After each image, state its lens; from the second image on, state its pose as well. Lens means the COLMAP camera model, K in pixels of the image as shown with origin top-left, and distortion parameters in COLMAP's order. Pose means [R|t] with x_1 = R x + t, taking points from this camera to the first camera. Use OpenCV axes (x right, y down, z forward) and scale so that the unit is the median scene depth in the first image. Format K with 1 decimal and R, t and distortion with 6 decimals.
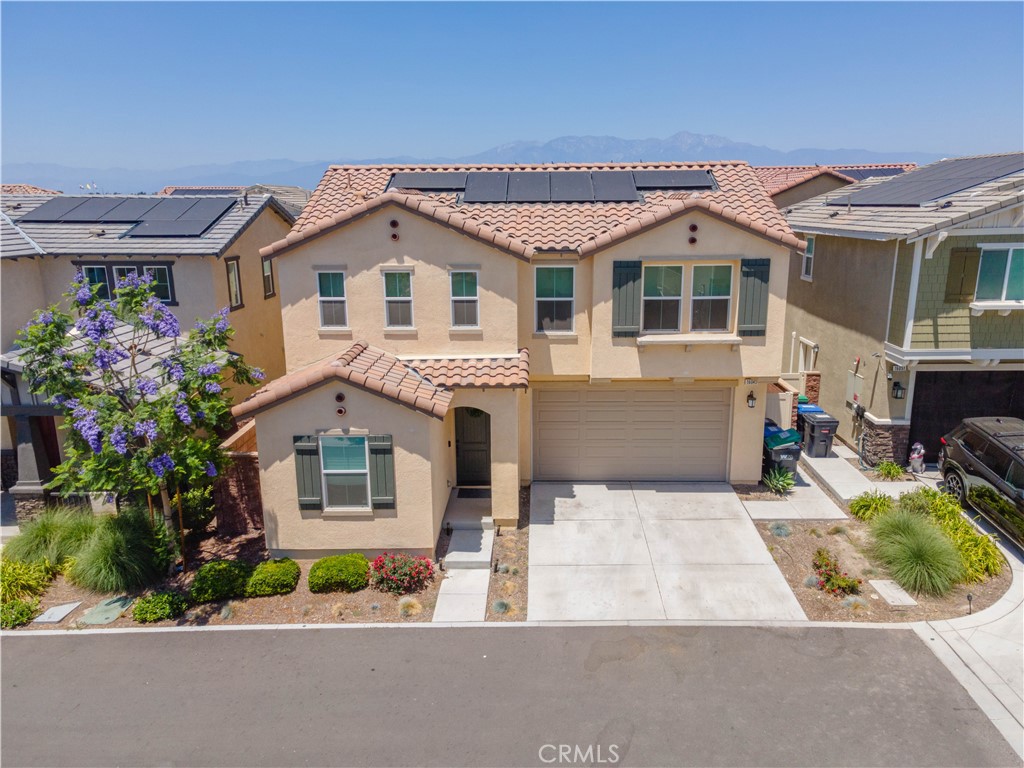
lens RADIAL K [[740.0, 0, 512.0], [0, 740.0, 384.0], [0, 0, 1]] dist [0.050145, 0.001893]
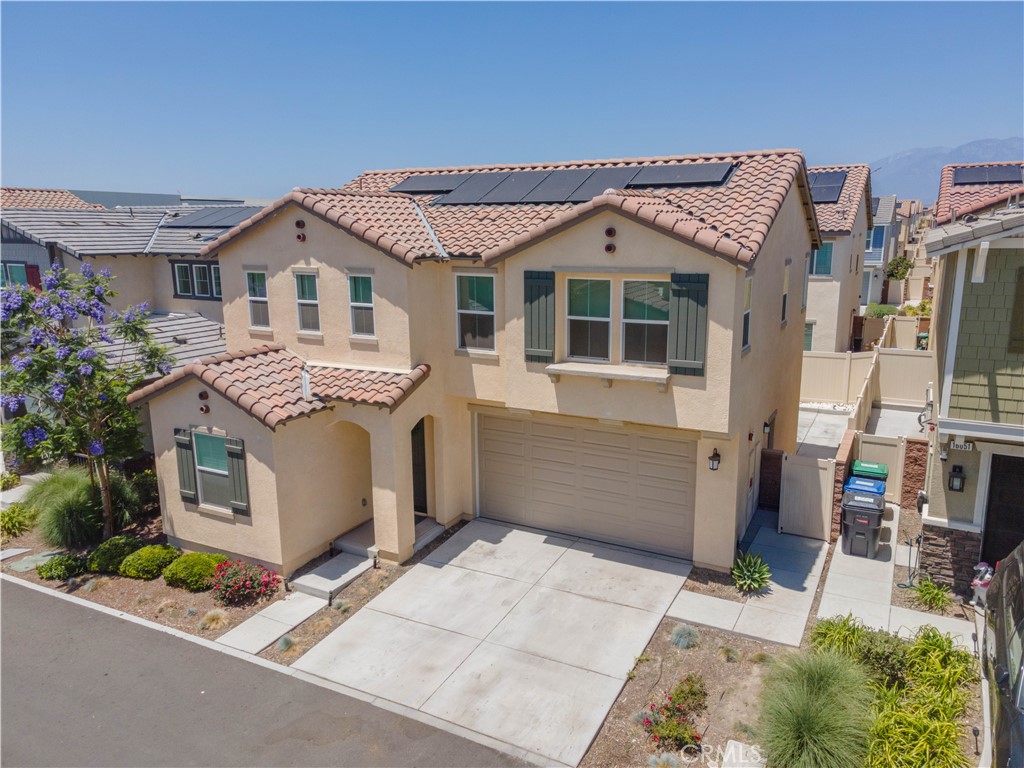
lens RADIAL K [[740.0, 0, 512.0], [0, 740.0, 384.0], [0, 0, 1]] dist [0.050145, 0.001893]
pose [[0.892192, 0.097685, -0.440966, 0.509922], [-0.107718, 0.994179, 0.002294, -0.038708], [0.438623, 0.045453, 0.897521, 0.247963]]
